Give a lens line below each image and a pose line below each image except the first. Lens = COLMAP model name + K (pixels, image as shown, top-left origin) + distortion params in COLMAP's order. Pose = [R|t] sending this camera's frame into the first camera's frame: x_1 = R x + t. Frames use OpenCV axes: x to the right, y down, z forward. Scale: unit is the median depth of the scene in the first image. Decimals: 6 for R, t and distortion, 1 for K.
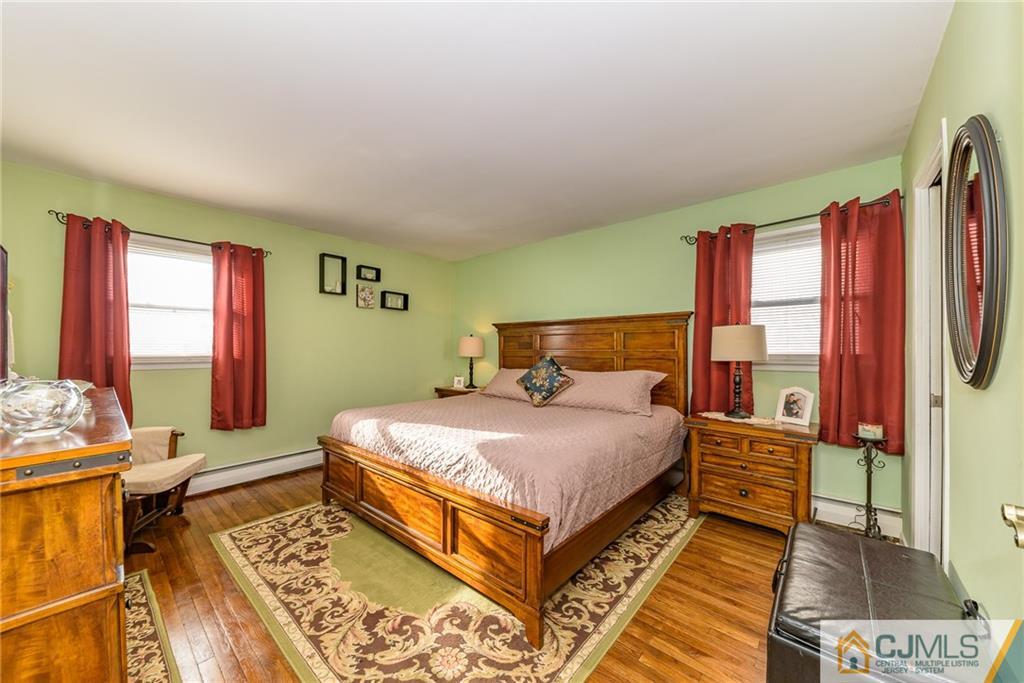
lens RADIAL K [[362.9, 0, 485.6], [0, 362.9, 350.8], [0, 0, 1]] dist [0.002648, -0.001527]
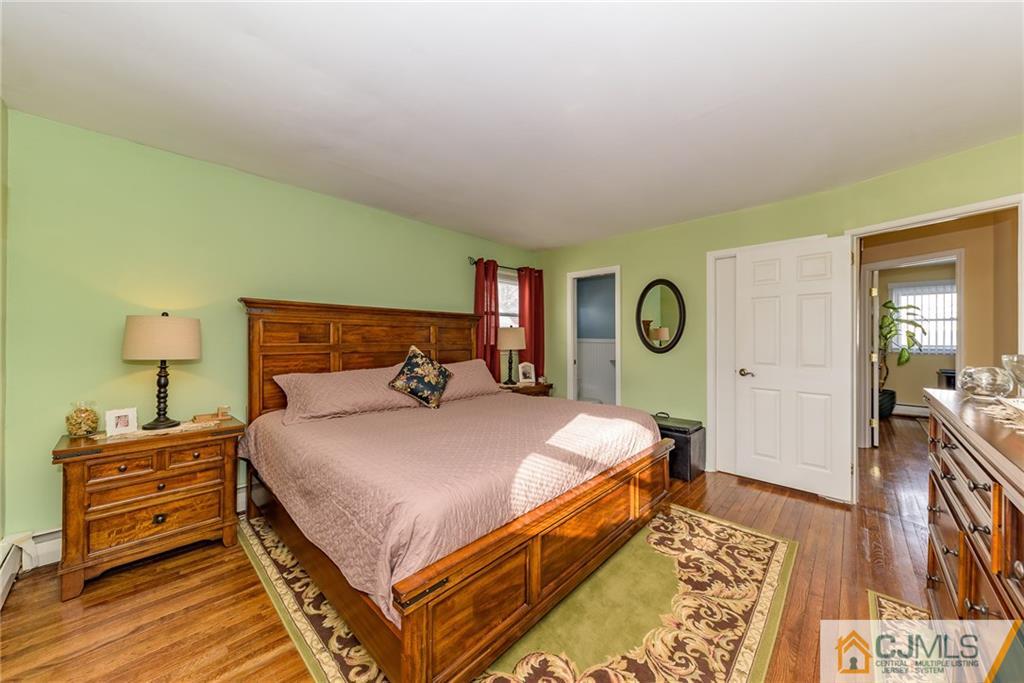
lens RADIAL K [[362.9, 0, 508.6], [0, 362.9, 340.1], [0, 0, 1]] dist [0.002648, -0.001527]
pose [[0.009634, -0.001770, 0.999952, -1.383398], [0.003034, 0.999994, 0.001741, -0.022528], [-0.999949, 0.003017, 0.009639, 1.509246]]
